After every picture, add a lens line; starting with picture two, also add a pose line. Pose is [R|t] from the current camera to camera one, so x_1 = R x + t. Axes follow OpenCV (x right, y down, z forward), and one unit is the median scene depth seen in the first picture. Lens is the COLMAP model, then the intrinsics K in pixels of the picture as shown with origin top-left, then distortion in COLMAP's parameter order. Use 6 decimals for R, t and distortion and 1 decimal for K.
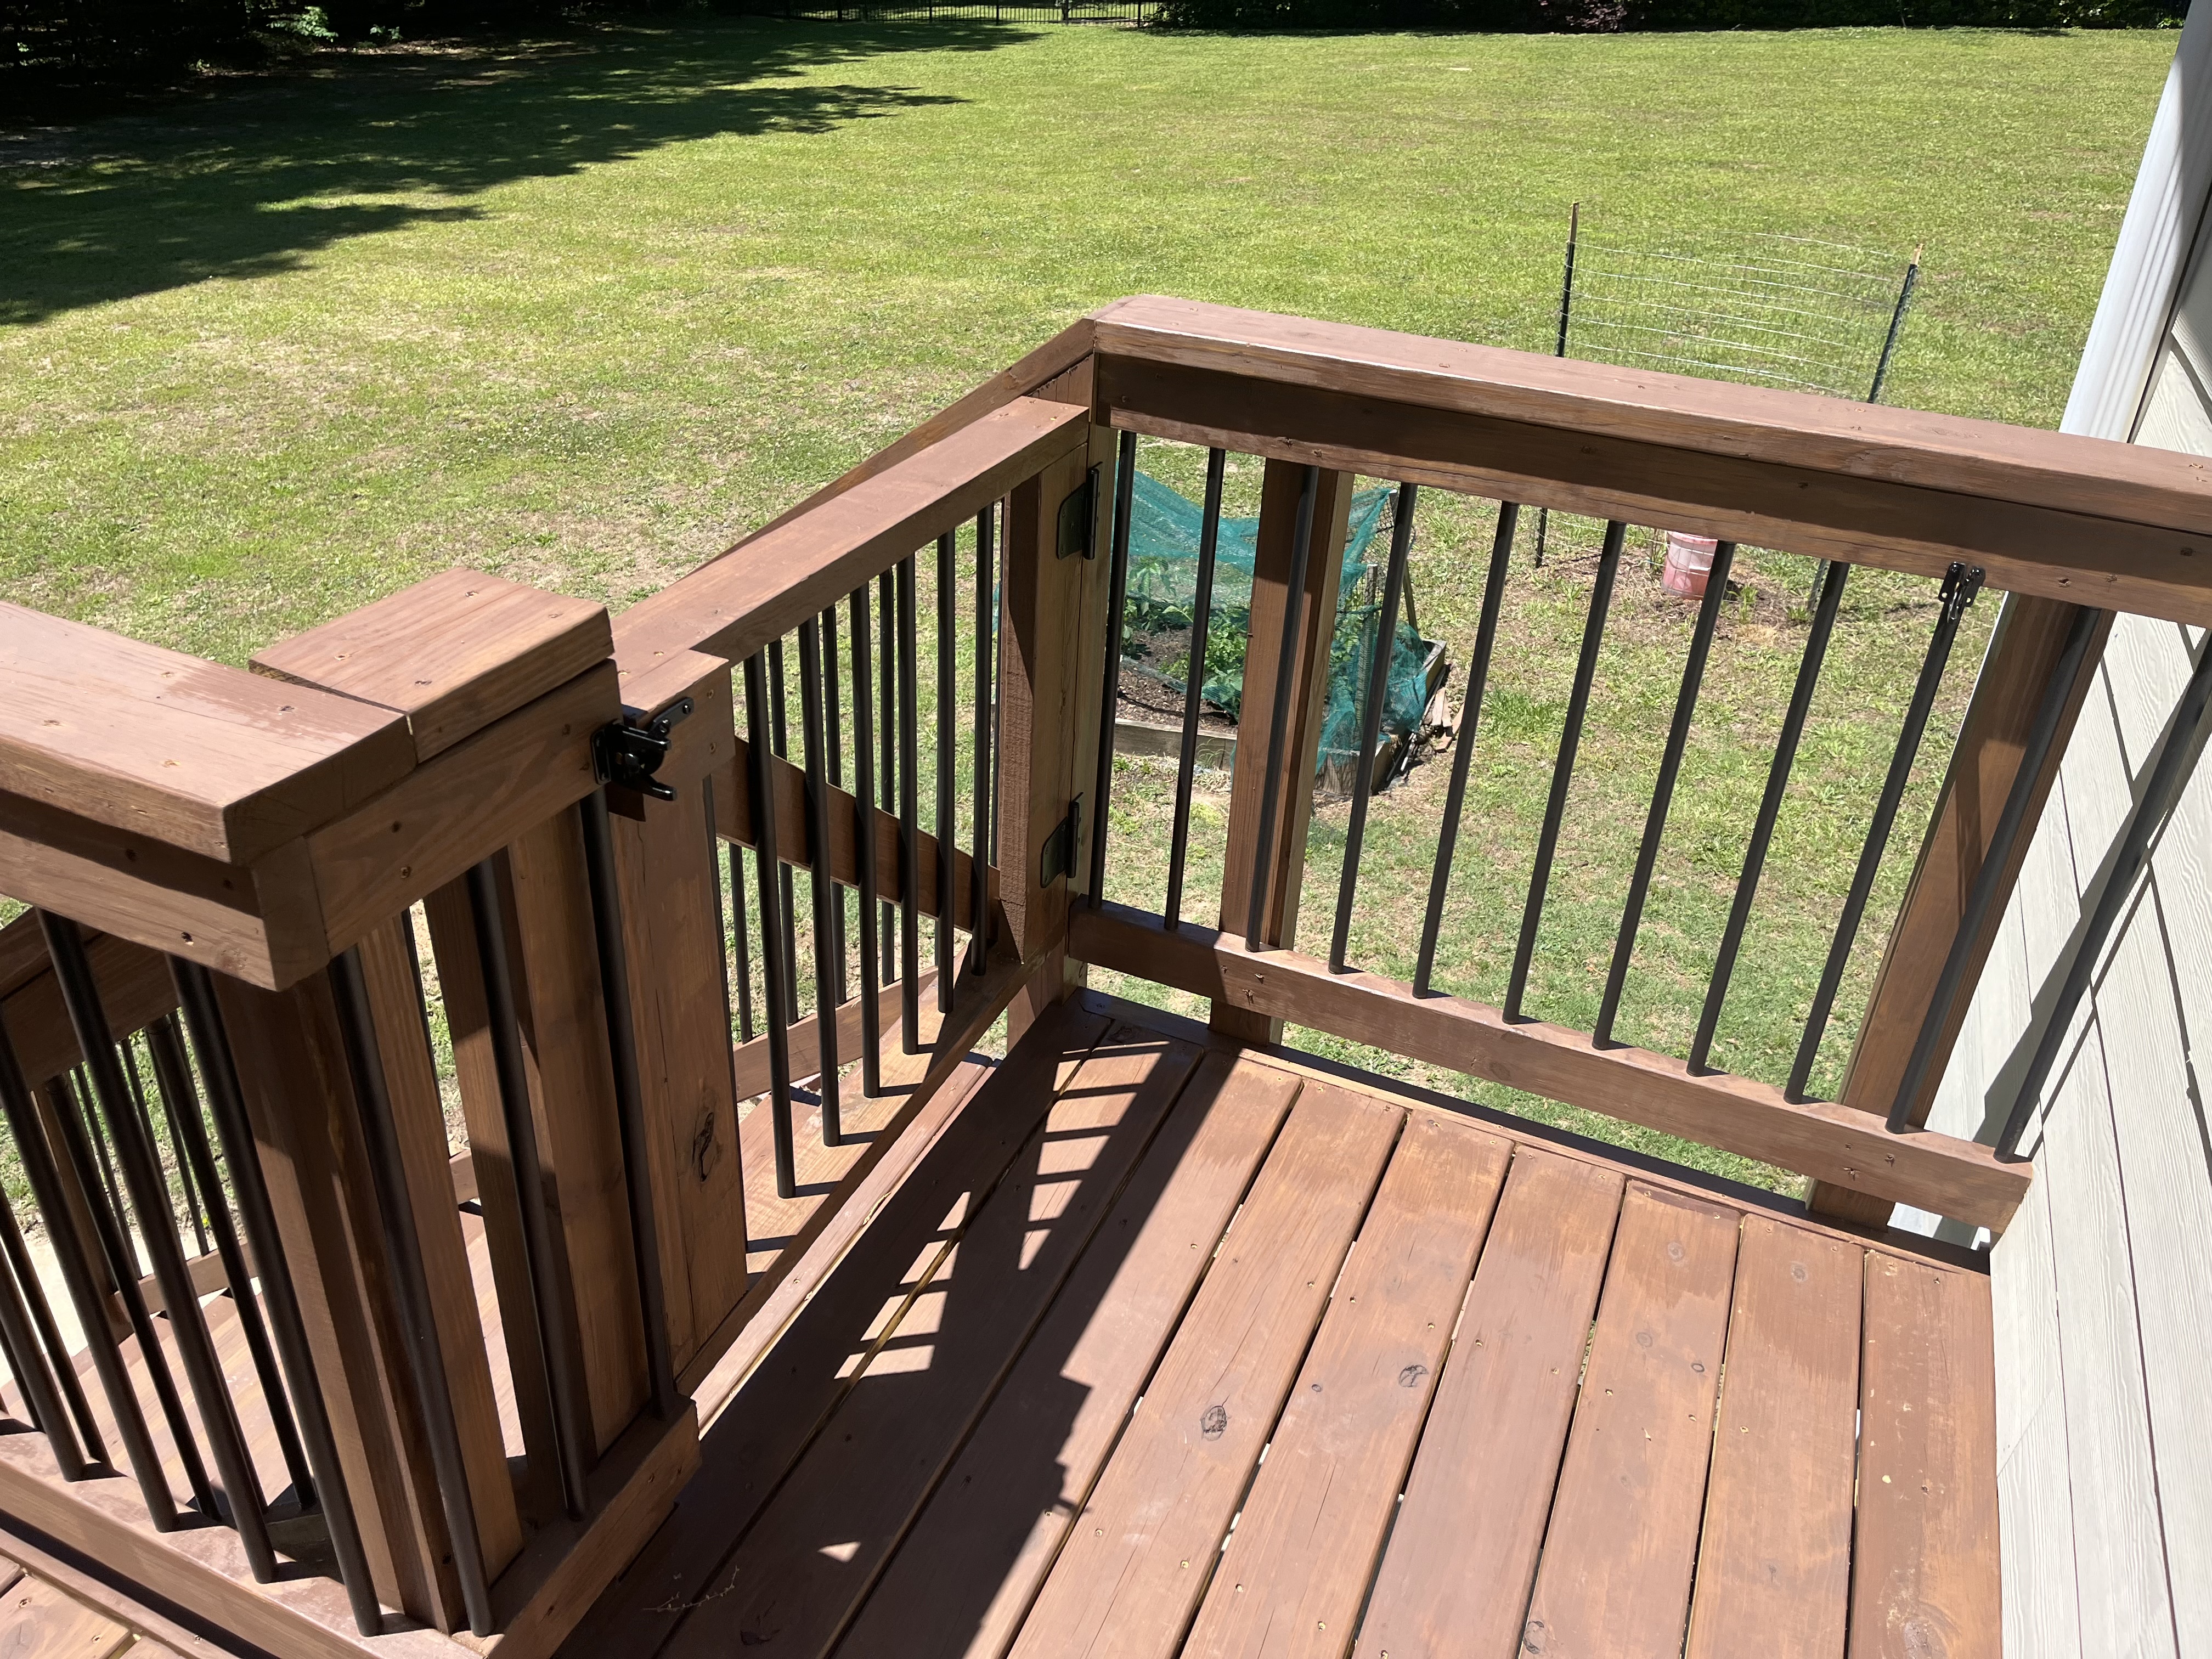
lens RADIAL K [[1662.9, 0, 1106.0], [0, 1662.9, 829.5], [0, 0, 1]] dist [0.121942, -0.144353]
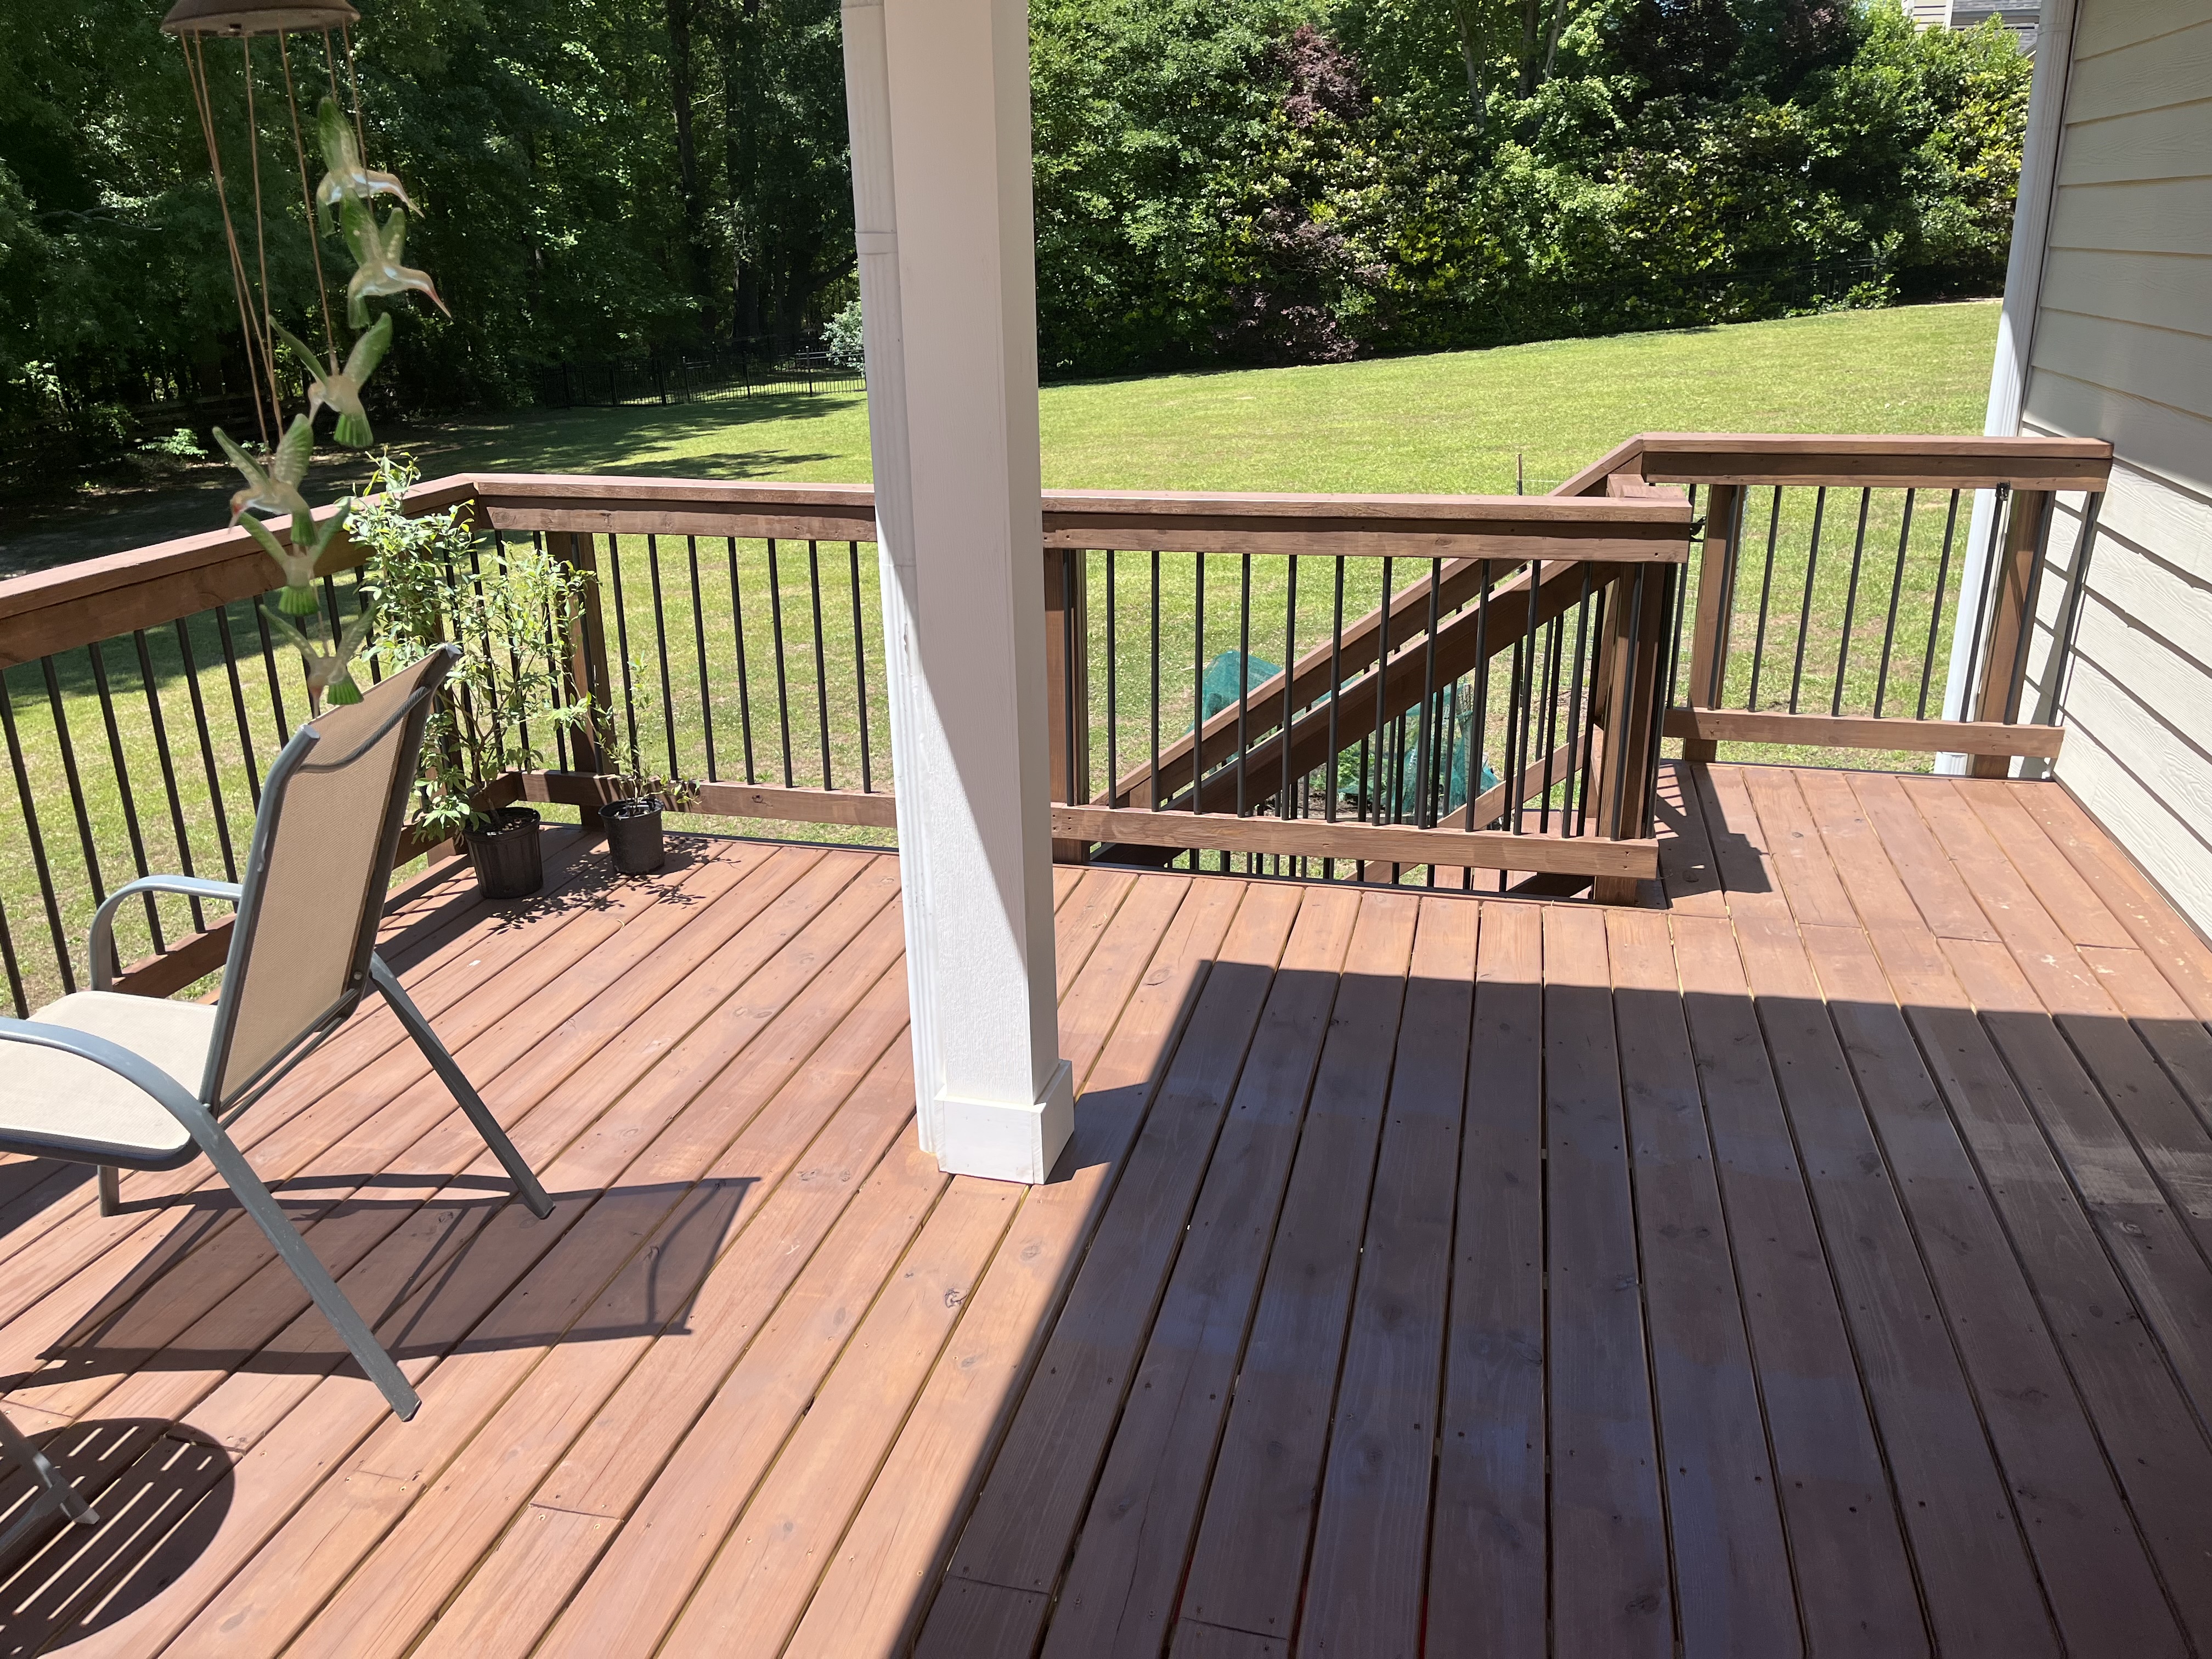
lens RADIAL K [[1679.3, 0, 1106.0], [0, 1679.3, 829.5], [0, 0, 1]] dist [0.057334, -0.003219]
pose [[0.983990, -0.115518, 0.135716, -0.085842], [0.138504, 0.974884, -0.174407, 0.042385], [-0.112160, 0.190412, 0.975276, -0.090050]]
